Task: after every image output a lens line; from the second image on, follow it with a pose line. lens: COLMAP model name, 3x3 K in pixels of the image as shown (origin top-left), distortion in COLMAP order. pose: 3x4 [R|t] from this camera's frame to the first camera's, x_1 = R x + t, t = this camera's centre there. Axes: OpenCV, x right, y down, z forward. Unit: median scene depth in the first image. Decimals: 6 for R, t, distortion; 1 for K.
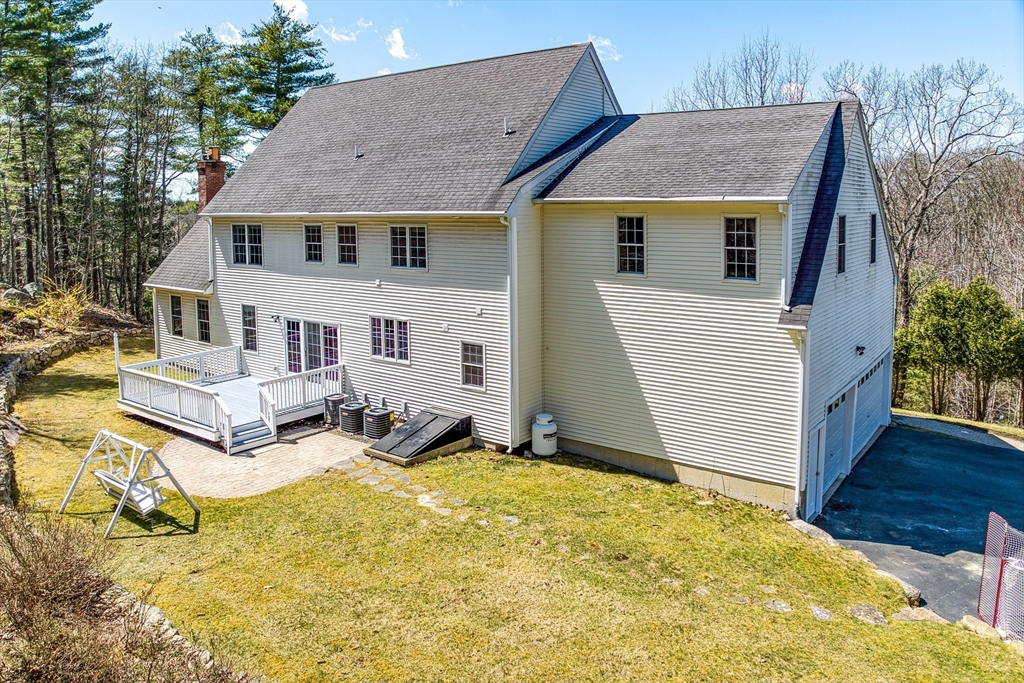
lens RADIAL K [[728.3, 0, 518.5], [0, 728.3, 249.8], [0, 0, 1]] dist [-0.092060, 0.007118]
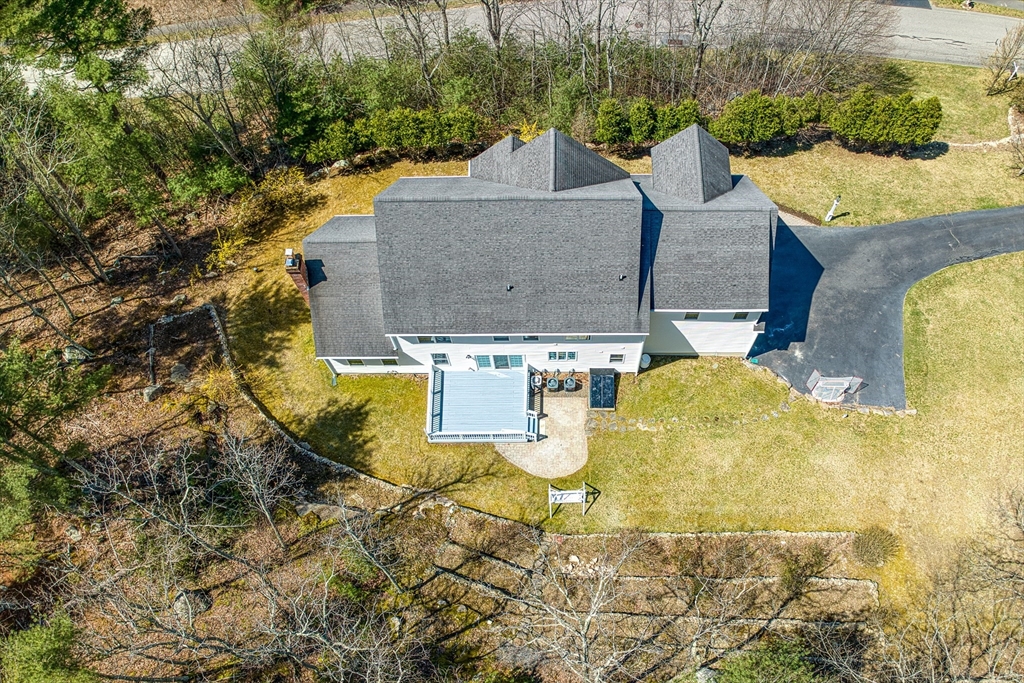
lens RADIAL K [[761.1, 0, 520.0], [0, 761.1, 387.6], [0, 0, 1]] dist [-0.082761, -0.011080]
pose [[0.809675, -0.553605, 0.194801, -0.875350], [0.072811, 0.424120, 0.902674, -2.090024], [-0.582344, -0.716689, 0.383707, 0.242985]]
